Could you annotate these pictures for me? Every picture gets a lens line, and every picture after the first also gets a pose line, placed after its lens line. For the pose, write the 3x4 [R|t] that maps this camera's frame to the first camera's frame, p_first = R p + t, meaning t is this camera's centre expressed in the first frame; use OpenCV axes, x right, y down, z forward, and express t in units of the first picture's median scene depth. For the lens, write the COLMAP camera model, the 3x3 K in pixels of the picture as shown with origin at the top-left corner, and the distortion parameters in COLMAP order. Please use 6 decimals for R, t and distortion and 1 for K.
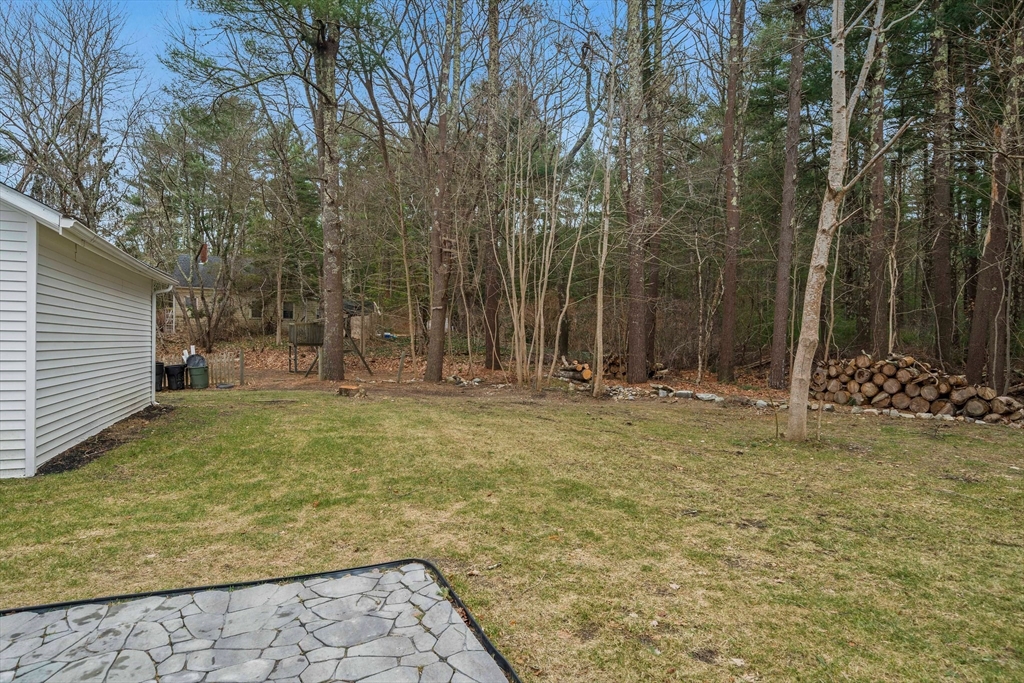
lens RADIAL K [[590.1, 0, 512.0], [0, 590.1, 341.5], [0, 0, 1]] dist [0.001775, 0.000960]
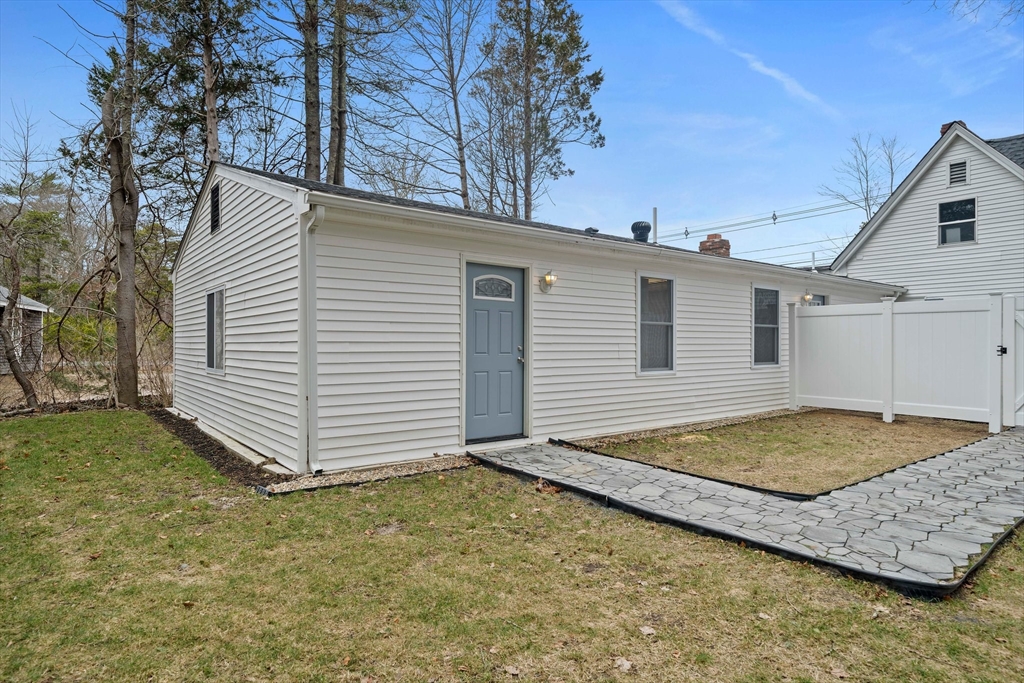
lens RADIAL K [[590.1, 0, 512.0], [0, 590.1, 341.5], [0, 0, 1]] dist [0.001775, 0.000960]
pose [[-0.958234, -0.014343, -0.285625, 0.790582], [-0.011226, 0.999858, -0.012546, 0.059564], [0.285764, -0.008815, -0.958259, 1.996178]]
